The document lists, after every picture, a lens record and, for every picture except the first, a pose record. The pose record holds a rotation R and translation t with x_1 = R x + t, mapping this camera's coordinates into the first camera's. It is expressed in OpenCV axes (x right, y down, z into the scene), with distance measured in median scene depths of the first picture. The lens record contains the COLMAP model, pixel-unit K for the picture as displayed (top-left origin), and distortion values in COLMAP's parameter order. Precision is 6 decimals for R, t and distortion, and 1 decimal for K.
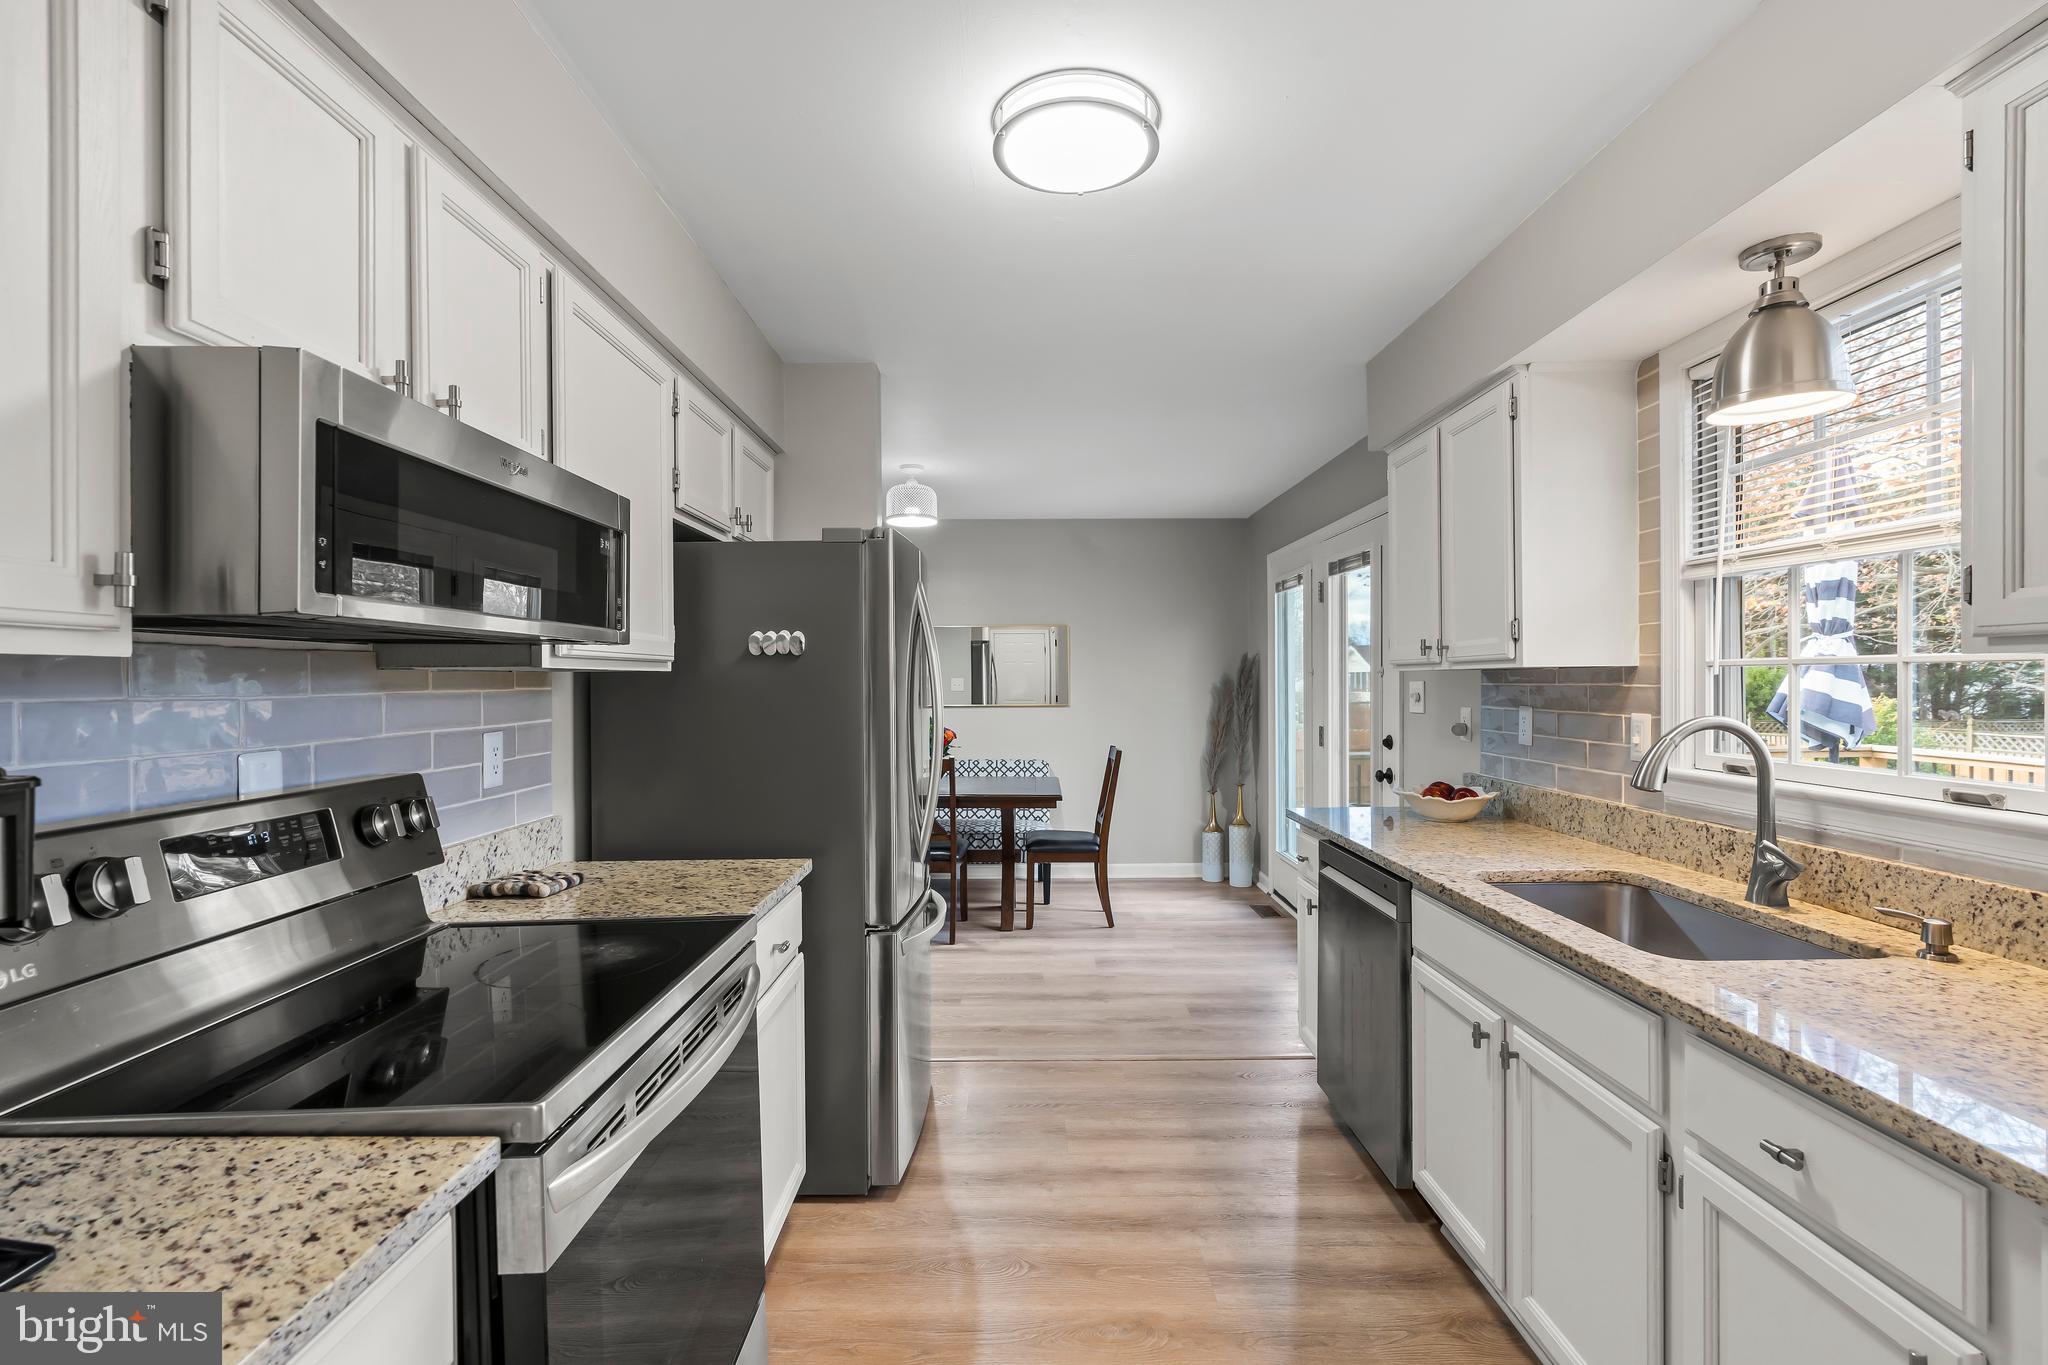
lens RADIAL K [[936.1, 0, 1015.7], [0, 936.1, 683.2], [0, 0, 1]] dist [-0.006811, 0.002322]
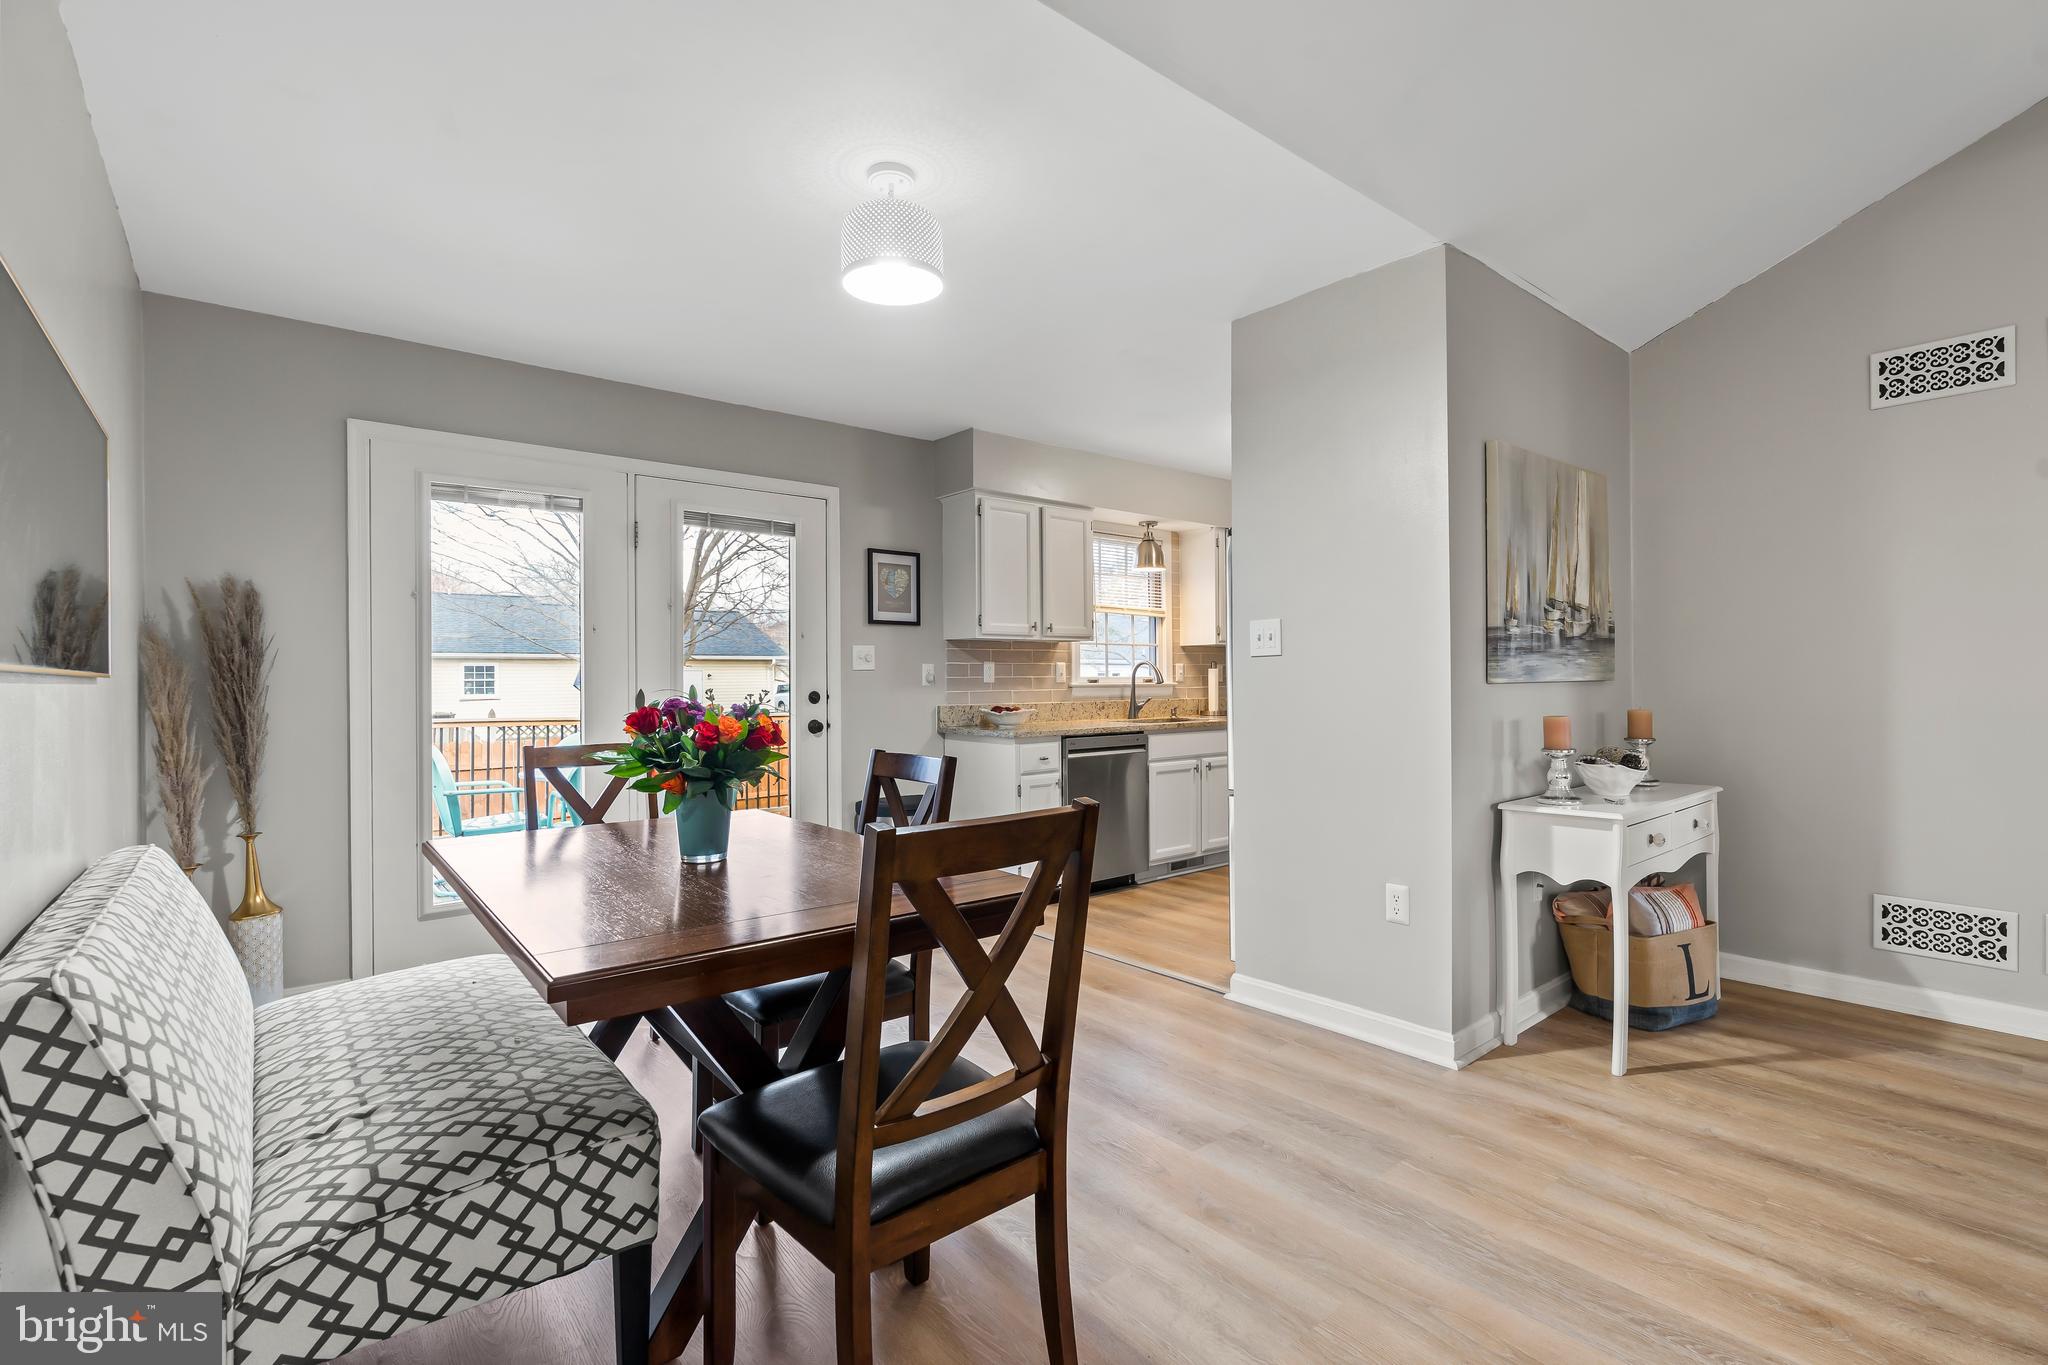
lens RADIAL K [[936.1, 0, 1022.6], [0, 936.1, 678.9], [0, 0, 1]] dist [-0.006811, 0.002322]
pose [[-0.640950, 0.015036, 0.767435, -1.144321], [0.016047, 0.999852, -0.006187, 0.090821], [-0.767415, 0.008350, -0.641096, 2.699632]]
